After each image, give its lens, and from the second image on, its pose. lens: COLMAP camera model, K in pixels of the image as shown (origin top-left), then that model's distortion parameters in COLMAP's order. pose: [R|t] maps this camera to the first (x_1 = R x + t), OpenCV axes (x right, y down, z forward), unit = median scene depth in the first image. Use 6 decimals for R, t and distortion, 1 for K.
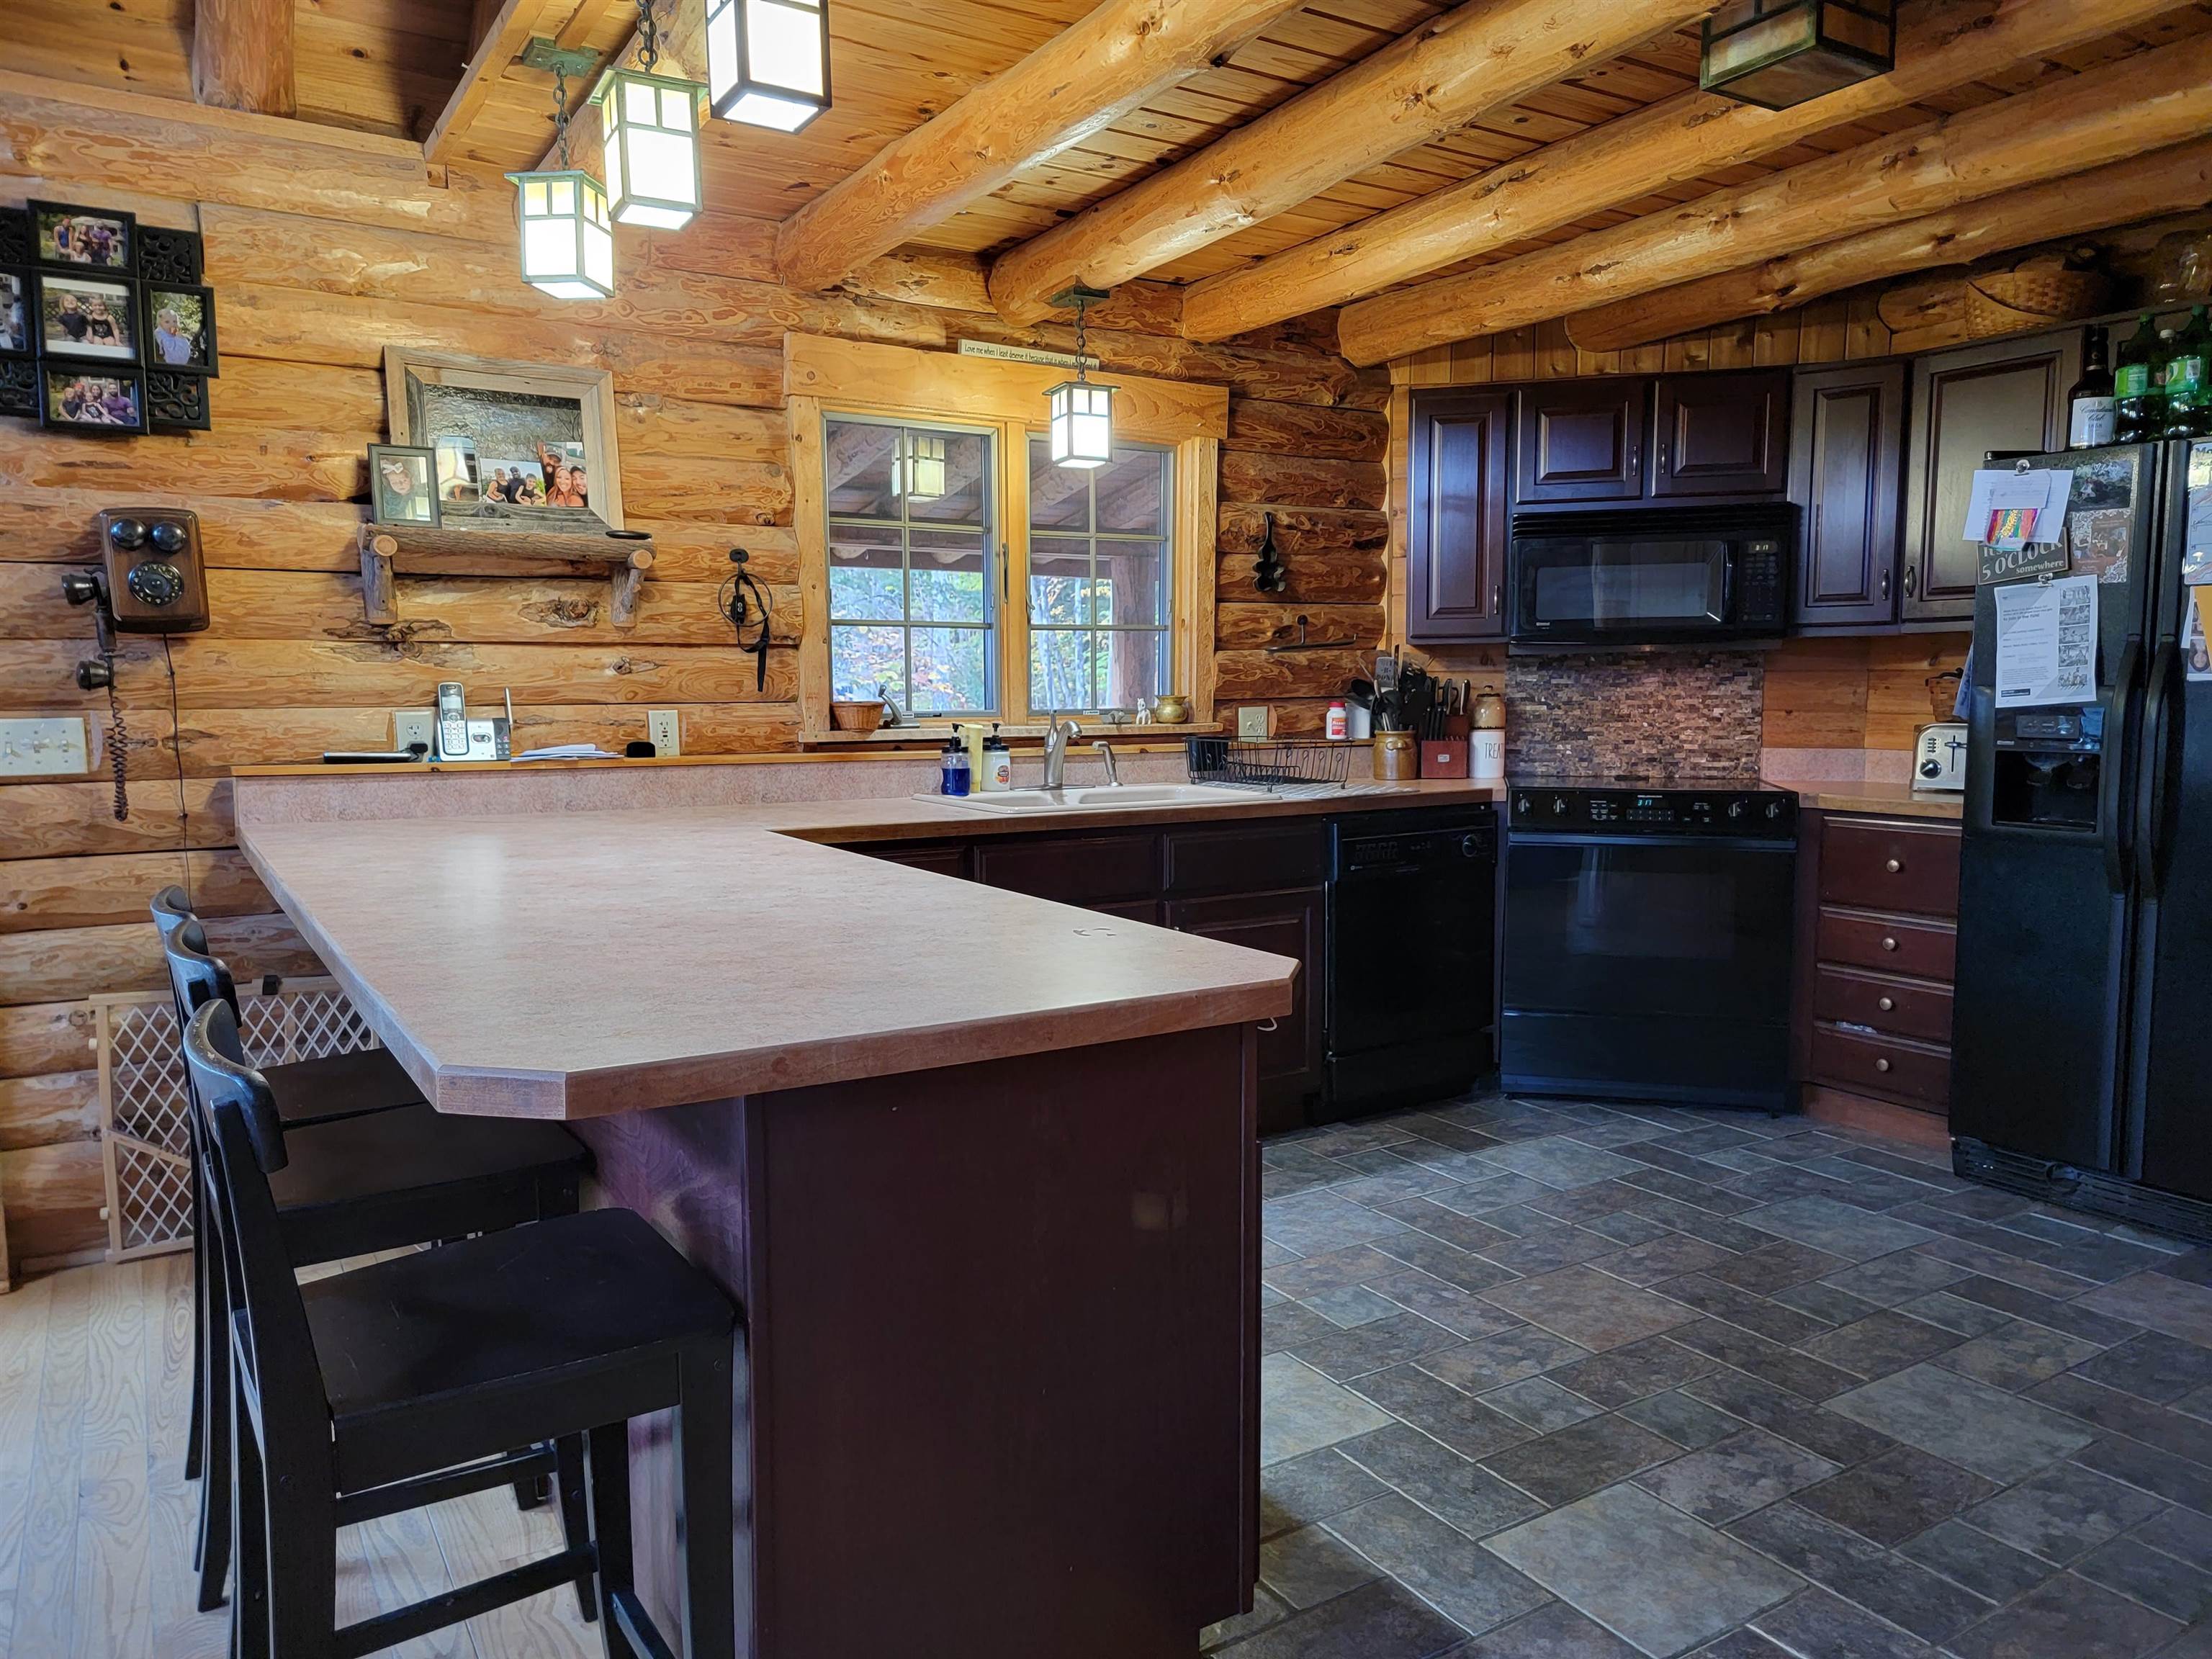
lens RADIAL K [[1558.7, 0, 1107.9], [0, 1558.7, 831.8], [0, 0, 1]] dist [0.002537, 0.000176]
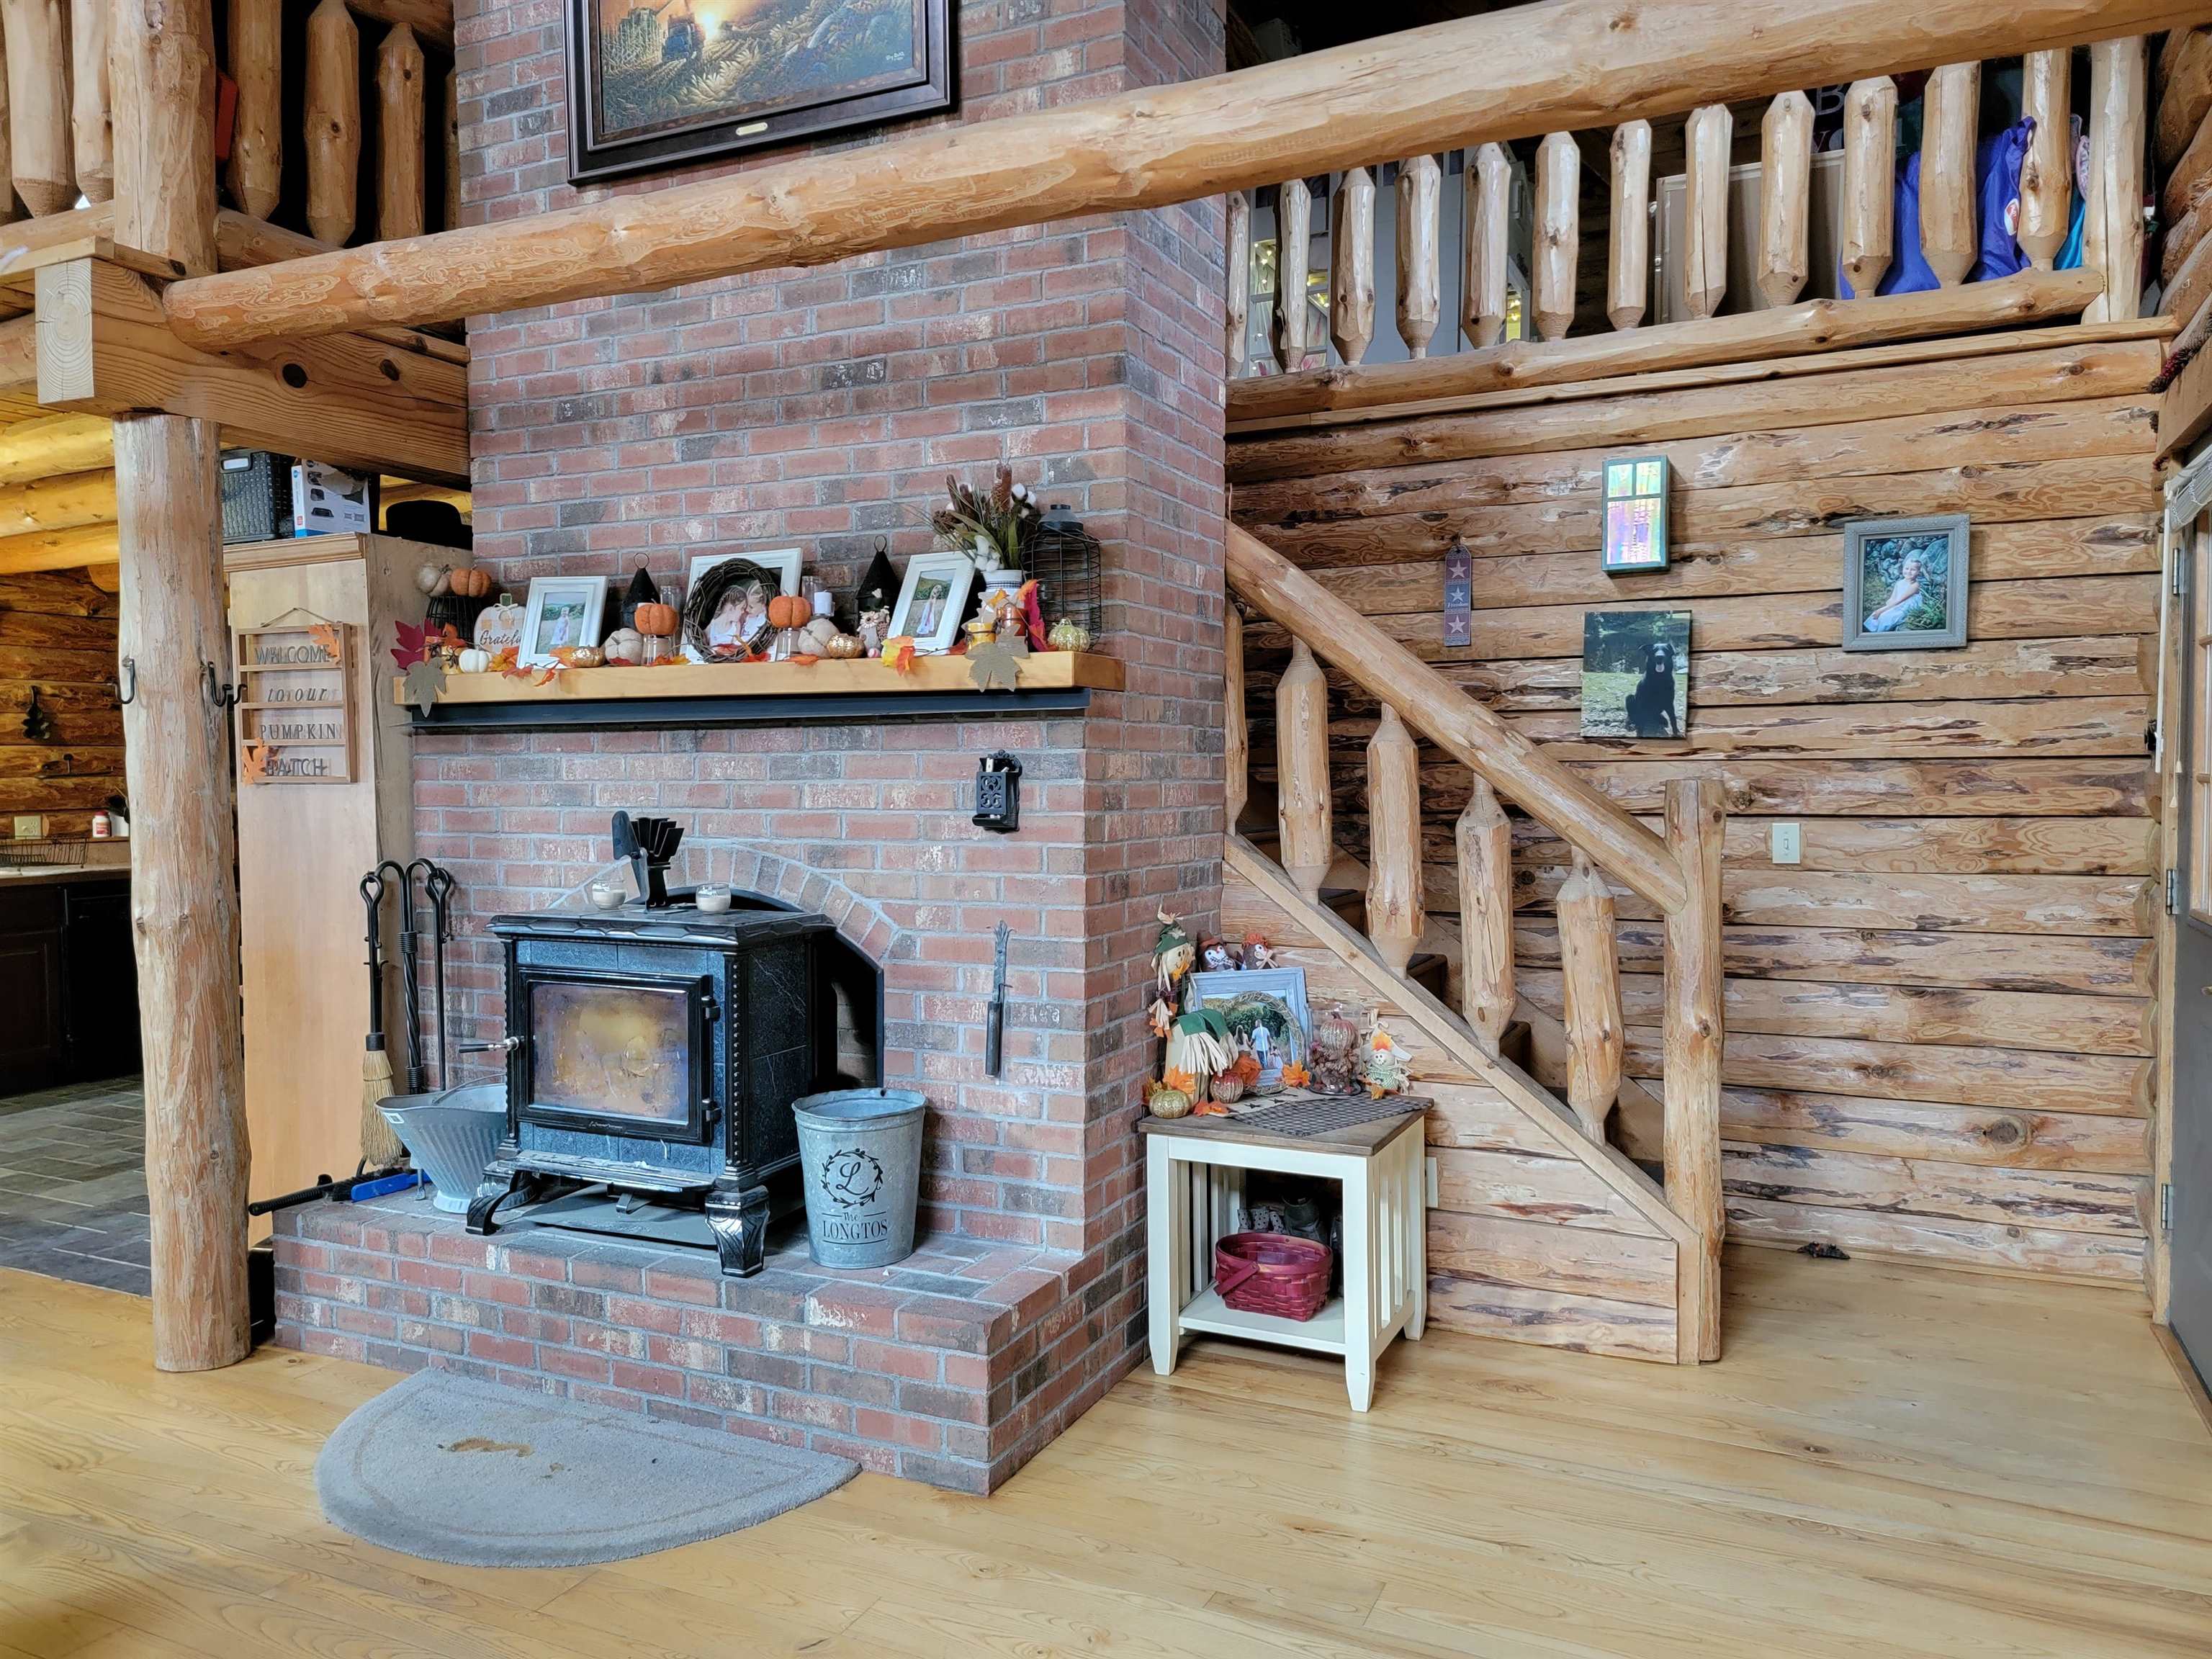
lens RADIAL K [[1558.7, 0, 1106.9], [0, 1558.7, 827.5], [0, 0, 1]] dist [0.002537, 0.000176]
pose [[0.837740, -0.016187, 0.545829, 0.142592], [0.053825, 0.997141, -0.053040, 0.062707], [-0.543410, 0.073813, 0.836216, -0.775308]]
